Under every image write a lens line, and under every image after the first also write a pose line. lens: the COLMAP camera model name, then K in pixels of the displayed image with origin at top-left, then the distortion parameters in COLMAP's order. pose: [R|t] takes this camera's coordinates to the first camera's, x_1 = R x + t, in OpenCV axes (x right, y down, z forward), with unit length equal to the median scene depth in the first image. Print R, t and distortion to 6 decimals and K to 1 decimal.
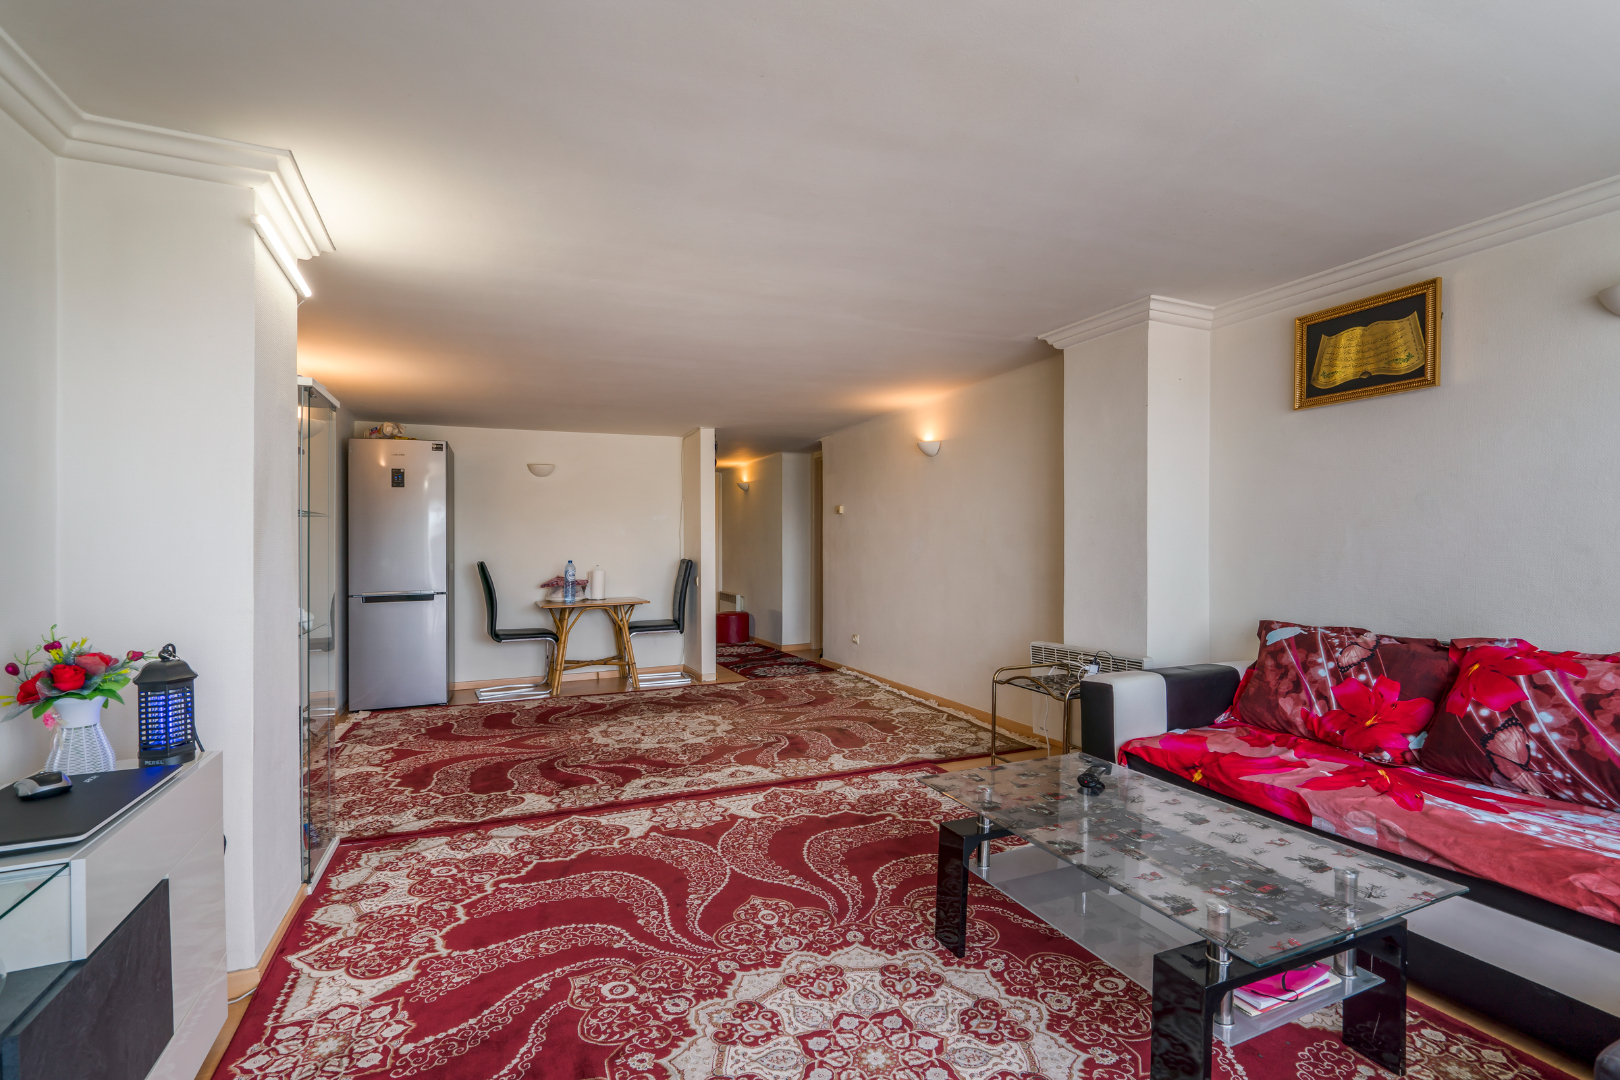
lens RADIAL K [[747.8, 0, 809.2], [0, 747.8, 552.3], [0, 0, 1]] dist [-0.012211, 0.003754]
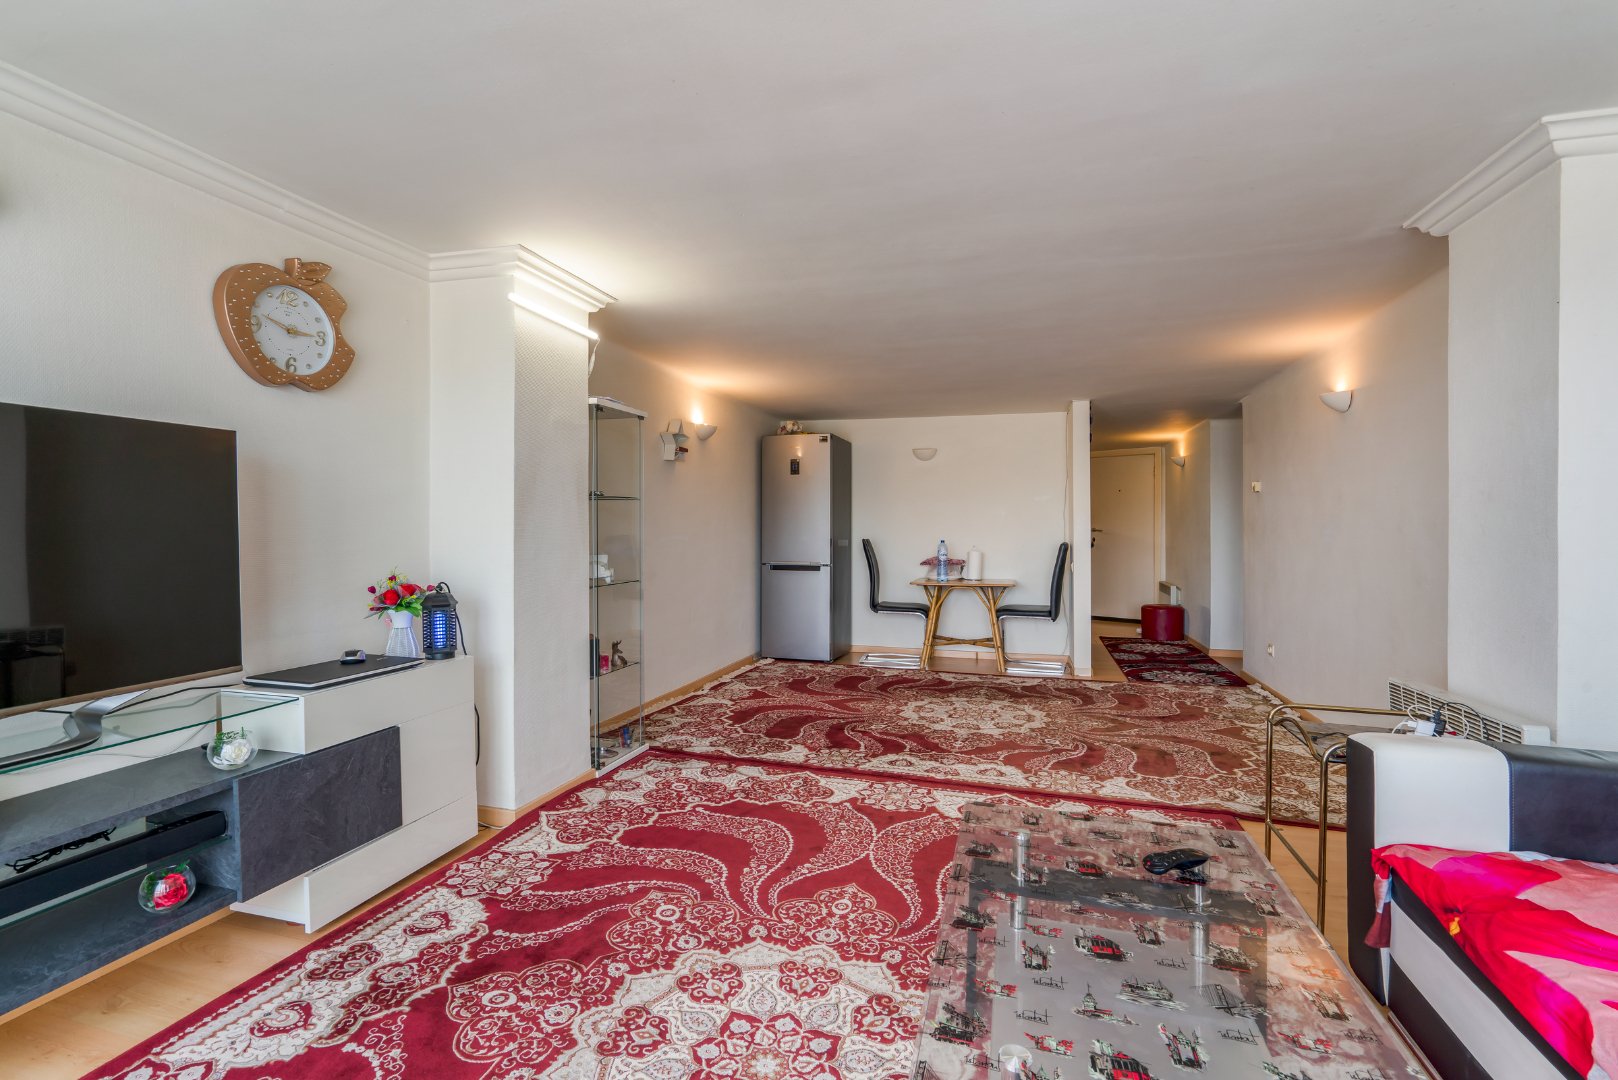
lens RADIAL K [[746.9, 0, 798.4], [0, 746.9, 531.8], [0, 0, 1]] dist [-0.012211, 0.003754]
pose [[0.755824, 0.019698, -0.654478, 0.377552], [-0.021559, 0.999754, 0.005194, -0.003739], [0.654420, 0.010184, 0.756063, 0.156958]]
